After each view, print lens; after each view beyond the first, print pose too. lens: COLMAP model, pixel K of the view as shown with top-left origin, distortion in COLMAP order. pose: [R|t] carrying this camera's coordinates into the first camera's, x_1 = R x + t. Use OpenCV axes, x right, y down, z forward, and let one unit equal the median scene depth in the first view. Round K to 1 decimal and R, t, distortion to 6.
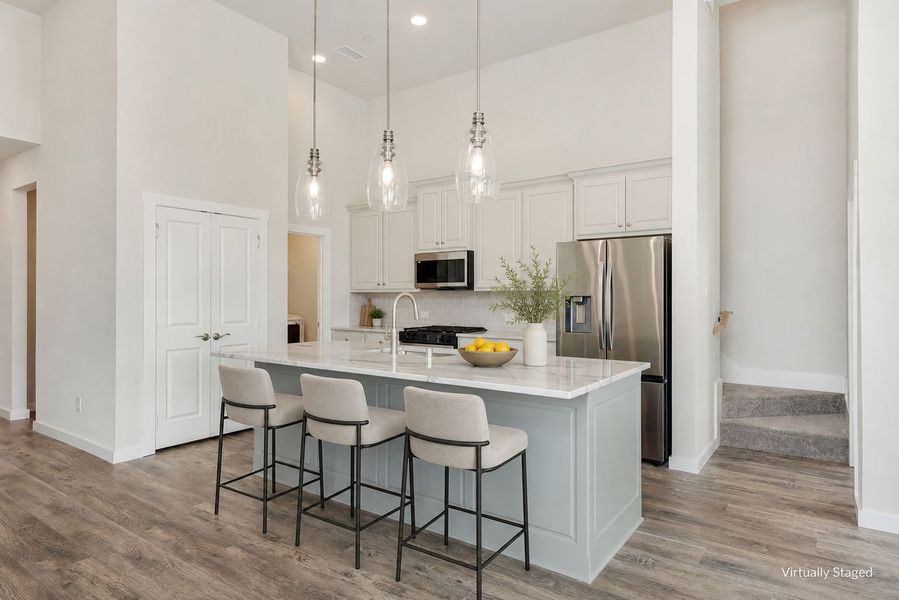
lens RADIAL K [[513.6, 0, 474.5], [0, 513.6, 296.9], [0, 0, 1]] dist [0.004287, 0.001243]
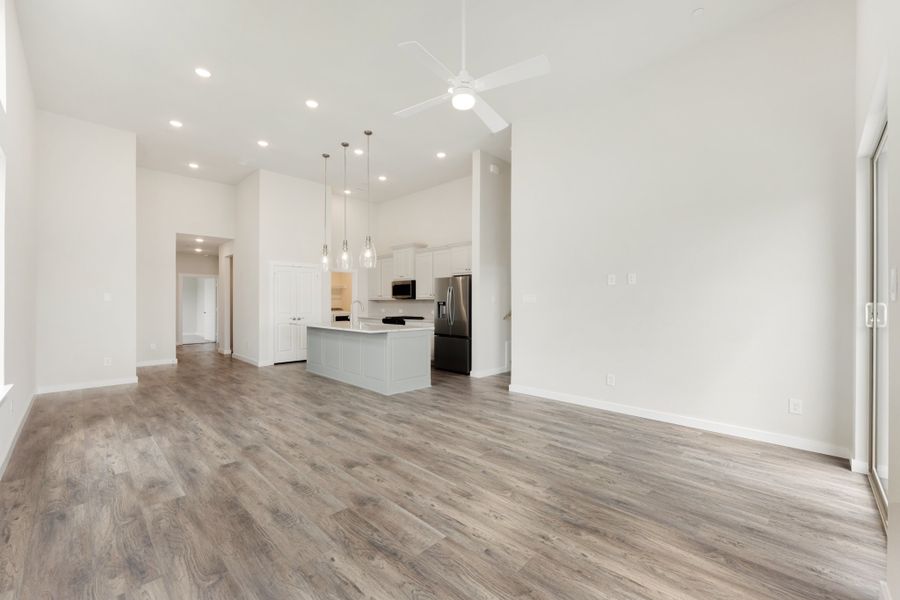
lens RADIAL K [[369.0, 0, 449.9], [0, 369.0, 306.0], [0, 0, 1]] dist [-0.000826, 0.000132]
pose [[0.983026, 0.002064, -0.183452, 0.527689], [-0.000339, 0.999955, 0.009437, 0.001288], [0.183464, -0.009215, 0.982983, -0.580921]]
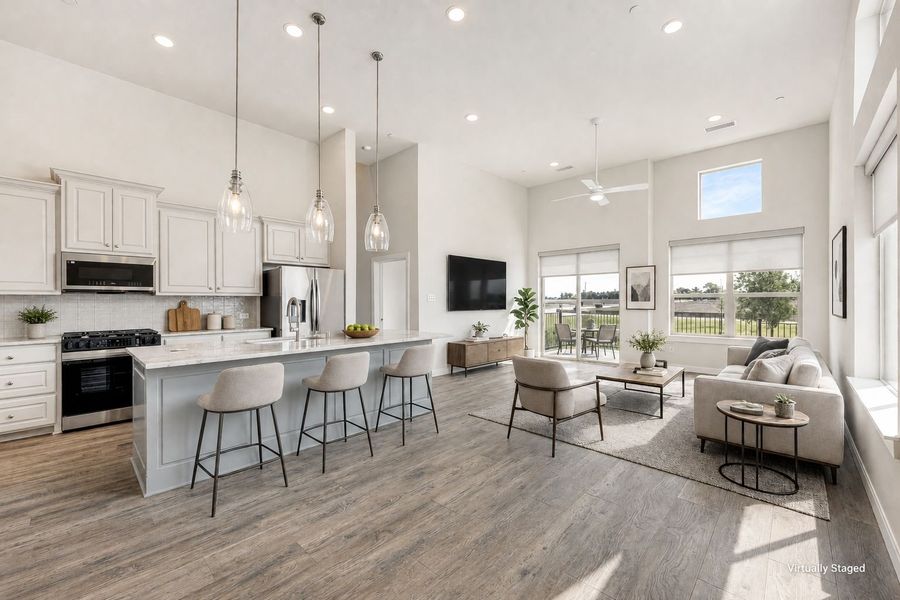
lens RADIAL K [[358.3, 0, 449.8], [0, 358.3, 303.0], [0, 0, 1]] dist [-0.000737, -0.000095]
pose [[0.165825, -0.007947, 0.986123, -0.829272], [0.000283, 0.999968, 0.008011, -0.001145], [-0.986155, -0.001049, 0.165822, 0.326782]]
